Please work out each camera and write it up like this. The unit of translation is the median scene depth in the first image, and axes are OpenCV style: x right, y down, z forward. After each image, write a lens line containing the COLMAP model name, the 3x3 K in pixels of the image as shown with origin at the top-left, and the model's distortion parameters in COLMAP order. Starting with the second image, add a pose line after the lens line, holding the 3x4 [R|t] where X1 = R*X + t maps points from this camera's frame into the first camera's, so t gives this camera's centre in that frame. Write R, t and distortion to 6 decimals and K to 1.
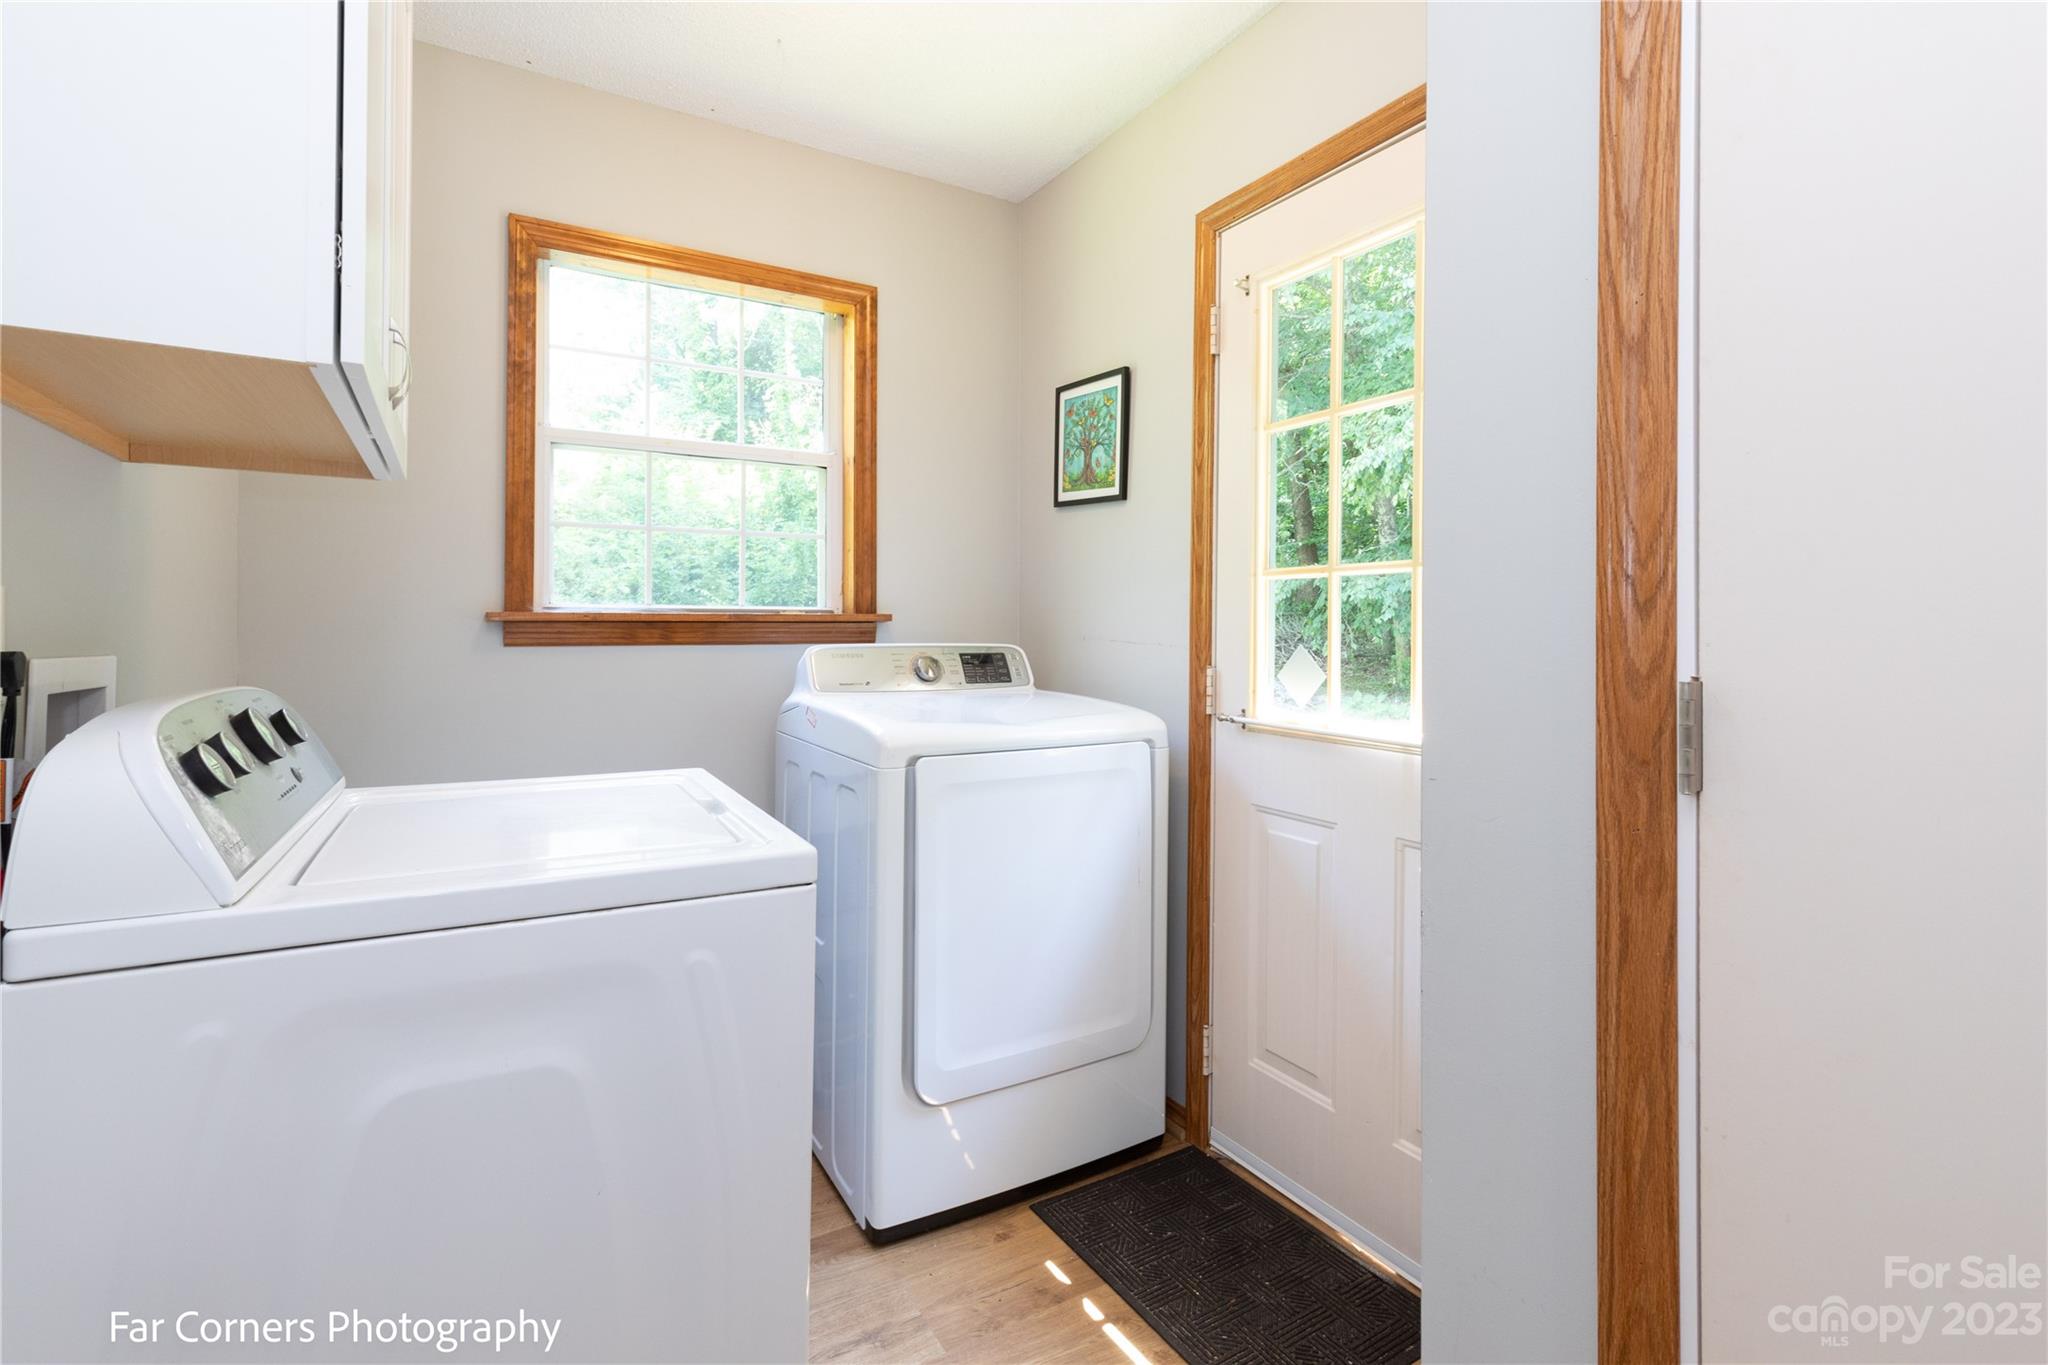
lens RADIAL K [[931.5, 0, 1044.5], [0, 931.5, 625.7], [0, 0, 1]] dist [0.000648, -0.000174]
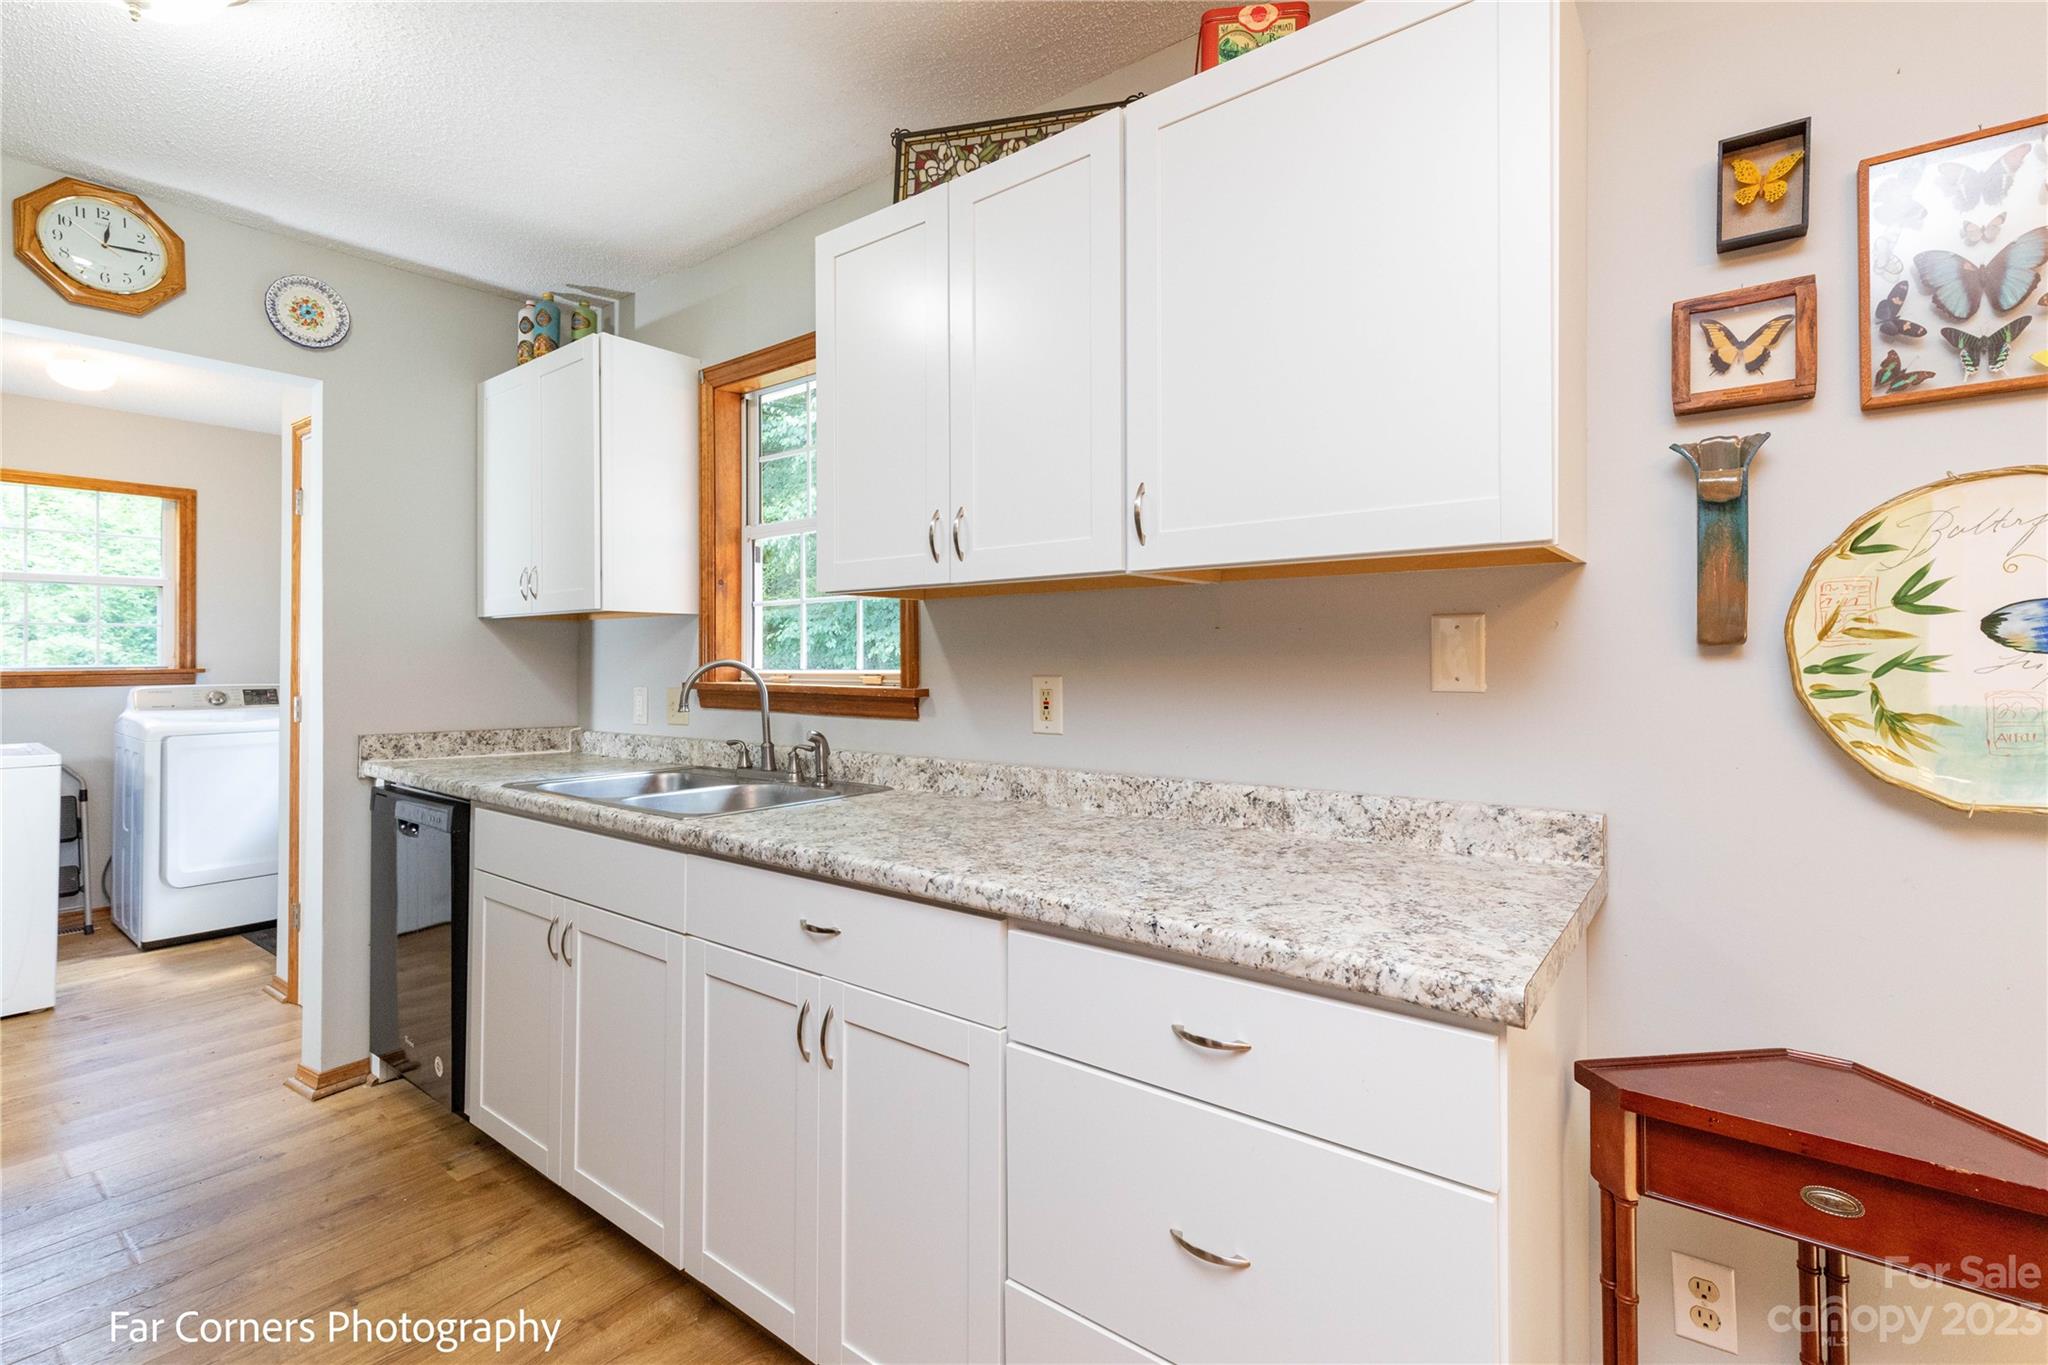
lens RADIAL K [[931.5, 0, 1016.1], [0, 931.5, 646.5], [0, 0, 1]] dist [0.000648, -0.000174]
pose [[0.935922, 0.000128, 0.352206, 0.687688], [0.002610, 0.999970, -0.007300, -0.039106], [-0.352197, 0.007752, 0.935894, -1.285286]]
